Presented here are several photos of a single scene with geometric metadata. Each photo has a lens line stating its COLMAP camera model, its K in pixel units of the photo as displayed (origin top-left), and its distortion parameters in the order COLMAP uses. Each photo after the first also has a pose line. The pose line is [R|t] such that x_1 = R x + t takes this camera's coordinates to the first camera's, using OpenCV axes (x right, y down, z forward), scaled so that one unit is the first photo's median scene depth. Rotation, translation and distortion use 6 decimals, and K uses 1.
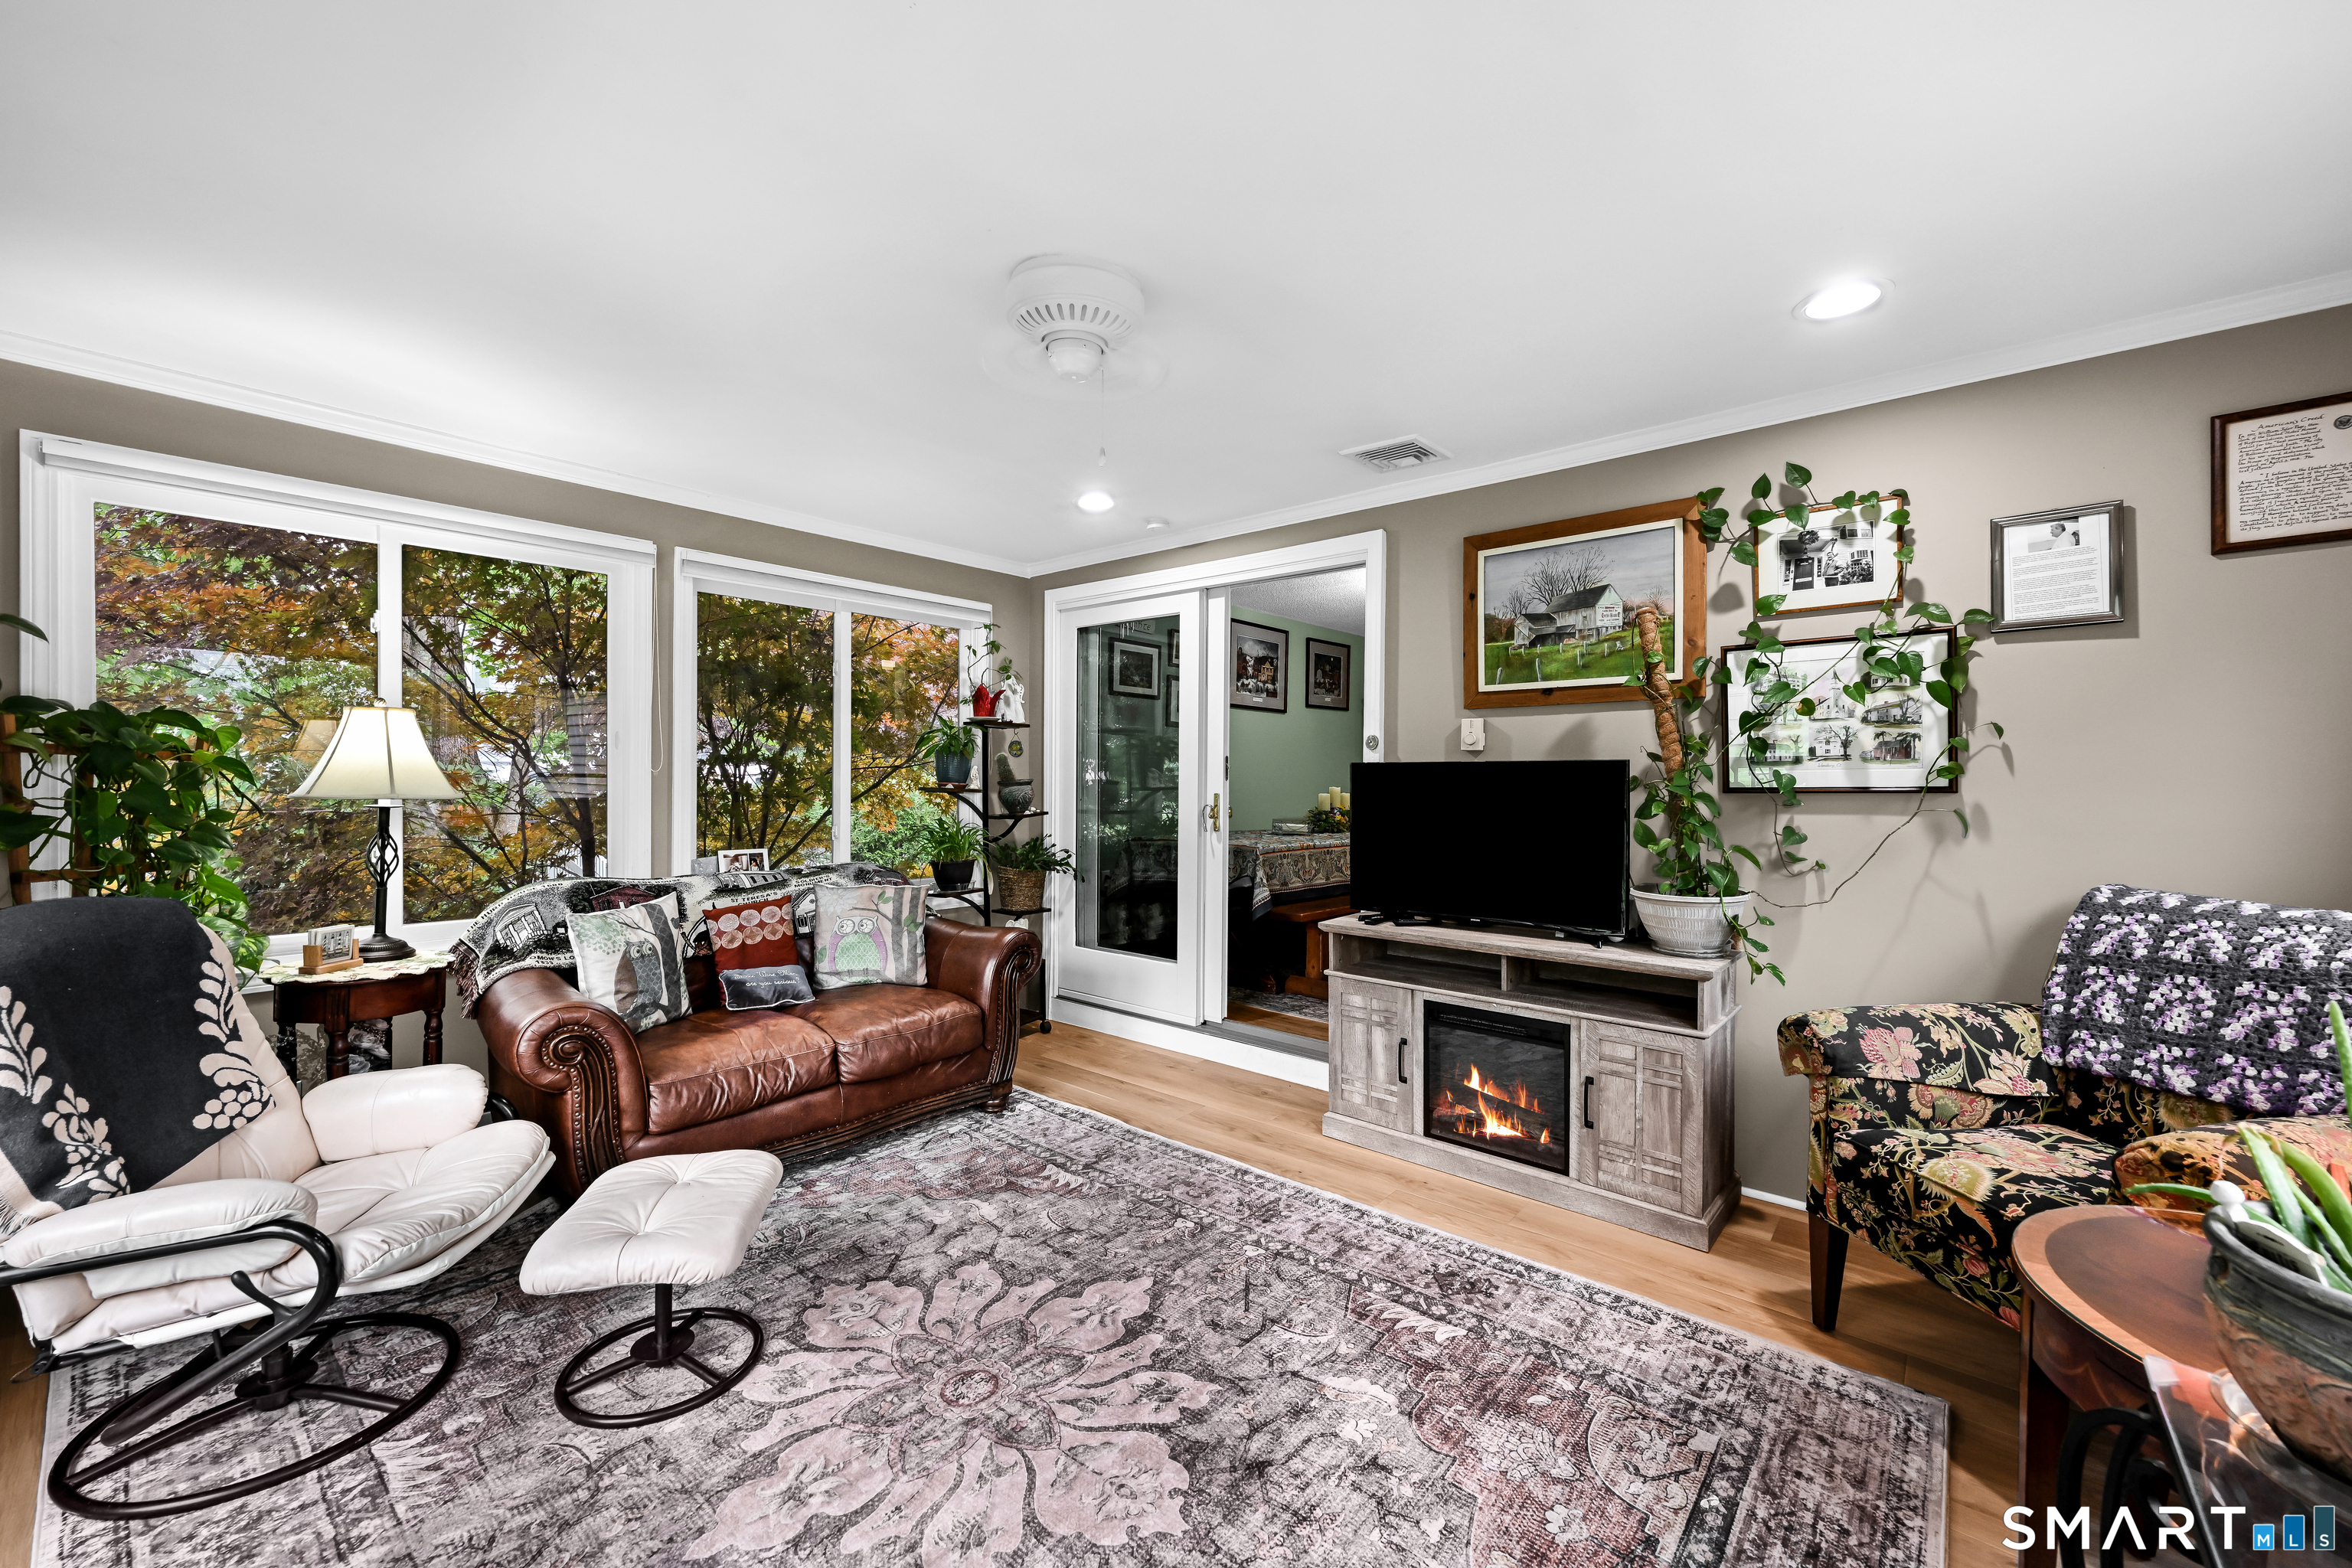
lens RADIAL K [[936.5, 0, 1183.7], [0, 936.5, 782.1], [0, 0, 1]] dist [-0.000078, 0.000185]
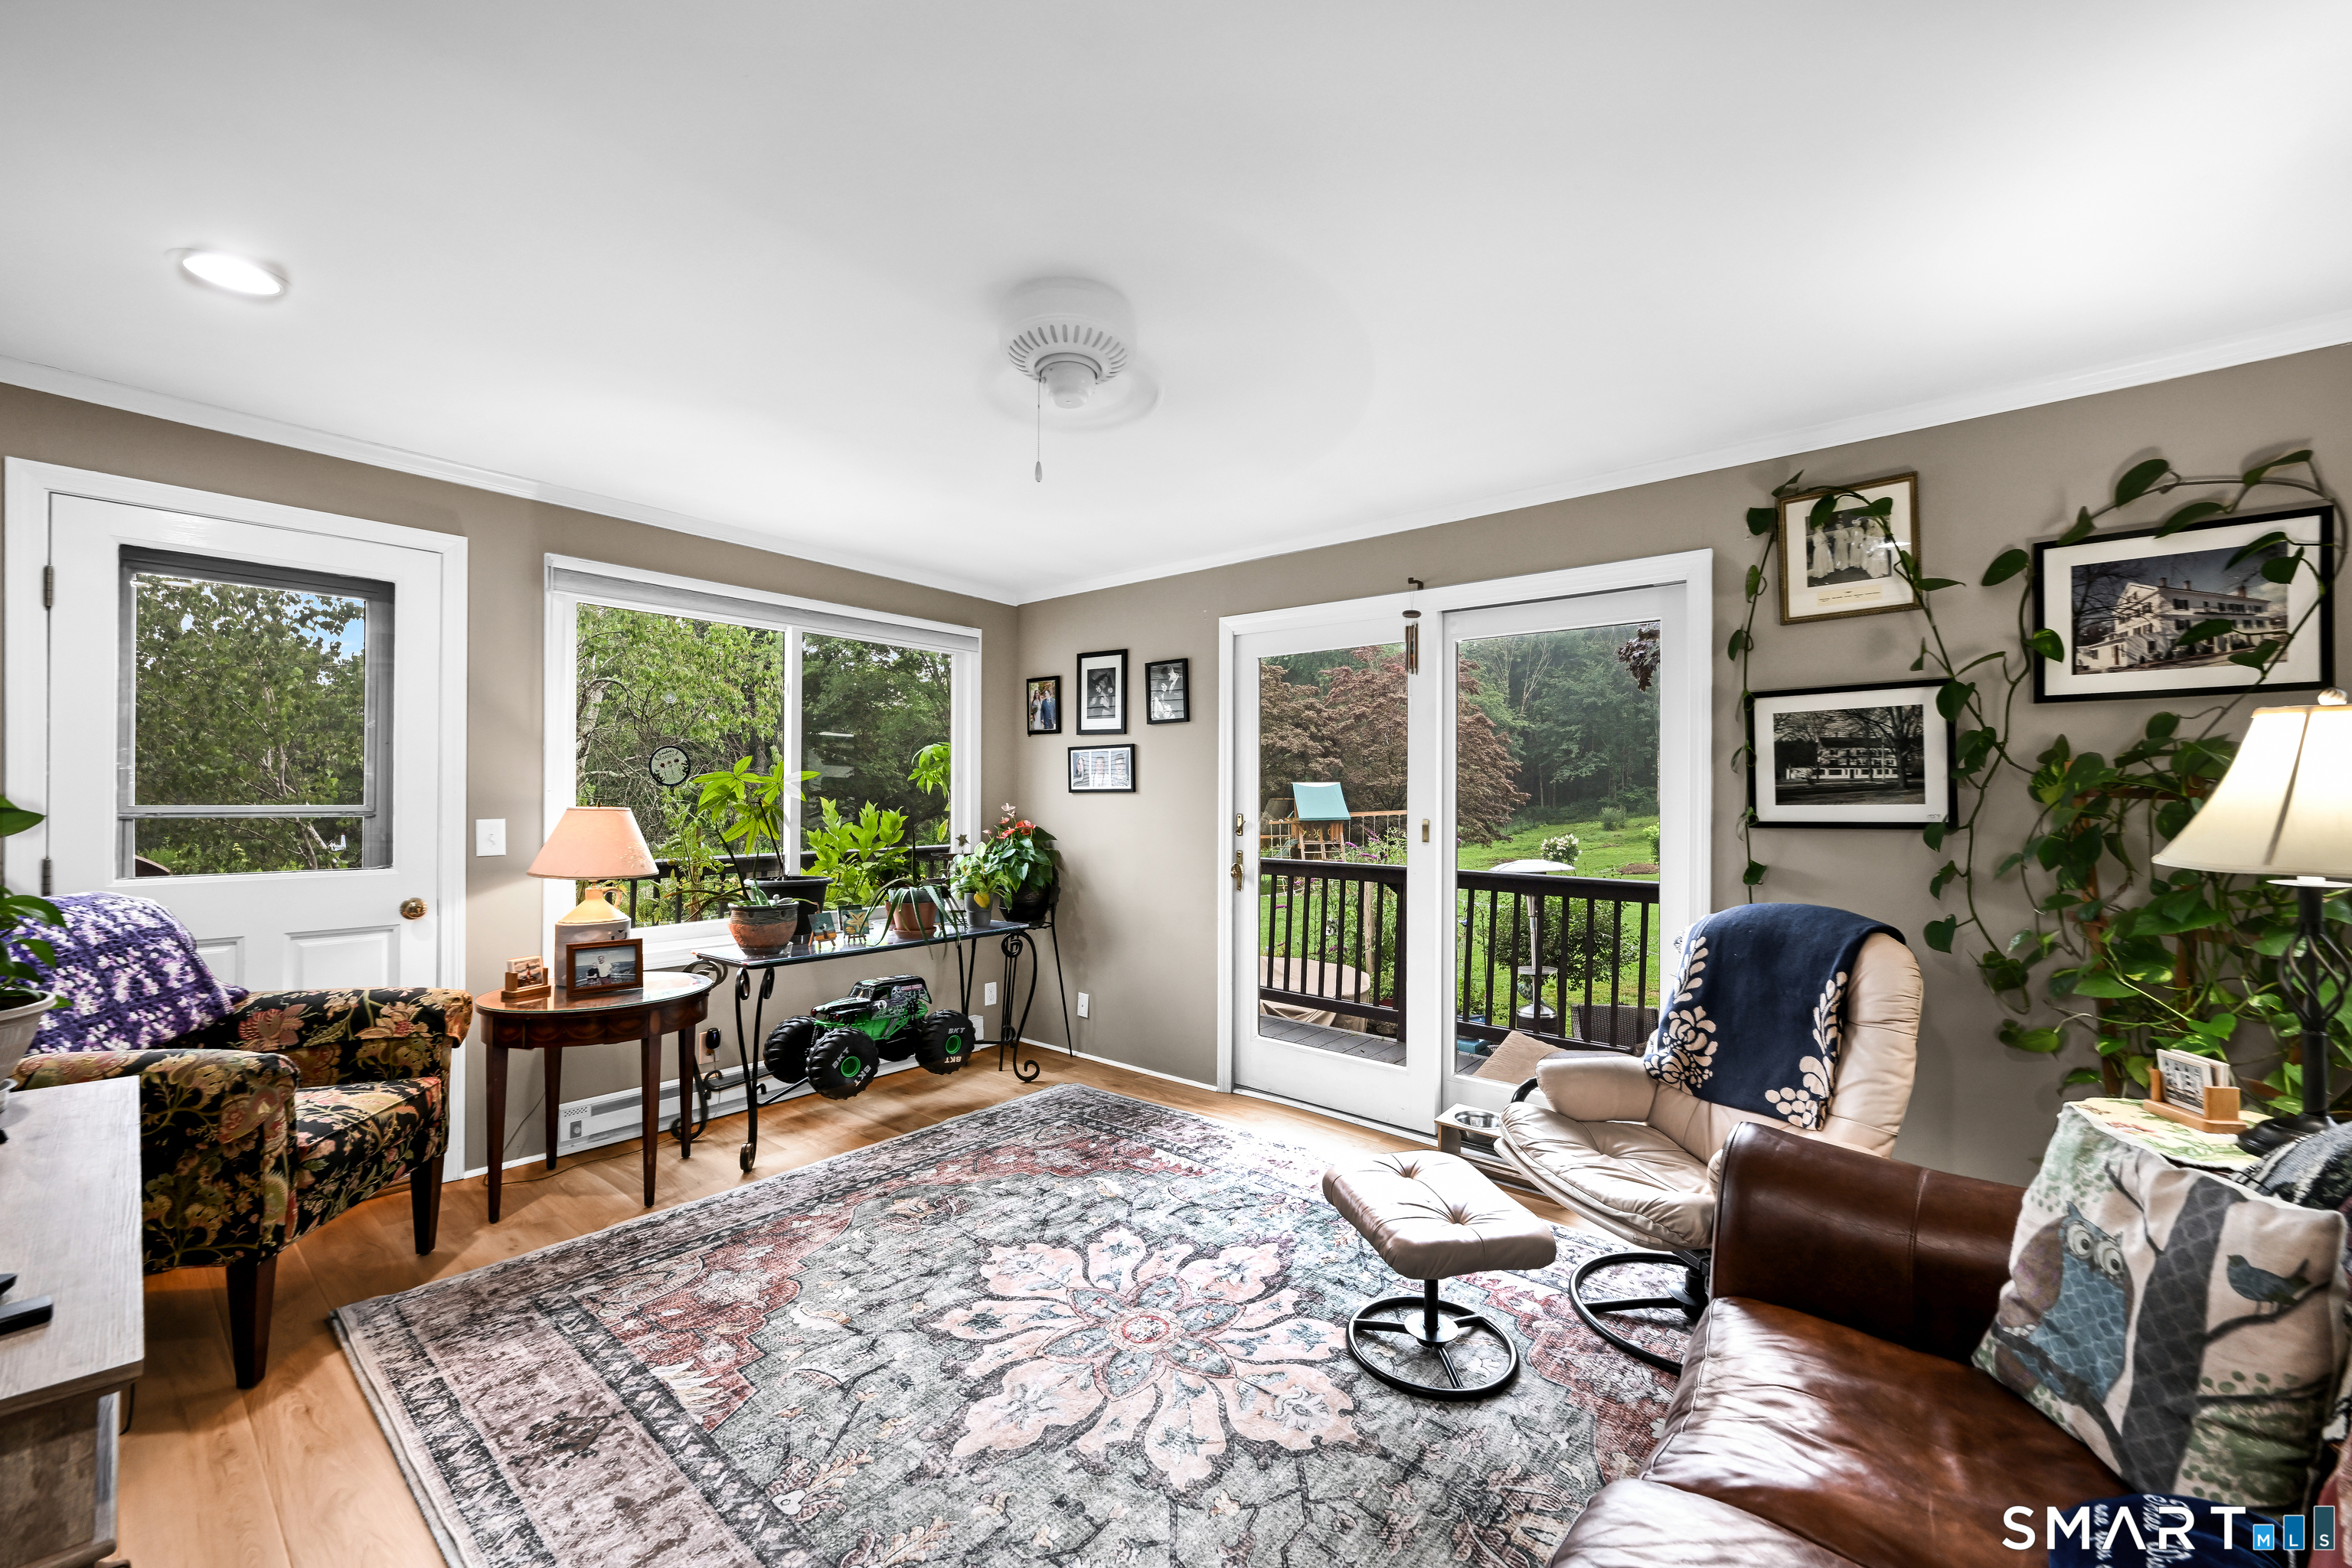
lens RADIAL K [[936.5, 0, 1171.7], [0, 936.5, 783.0], [0, 0, 1]] dist [-0.000078, 0.000185]
pose [[-0.999877, -0.015231, 0.003636, -0.251306], [-0.015232, 0.999884, -0.000201, -0.032649], [-0.003632, -0.000257, -0.999993, 2.133867]]
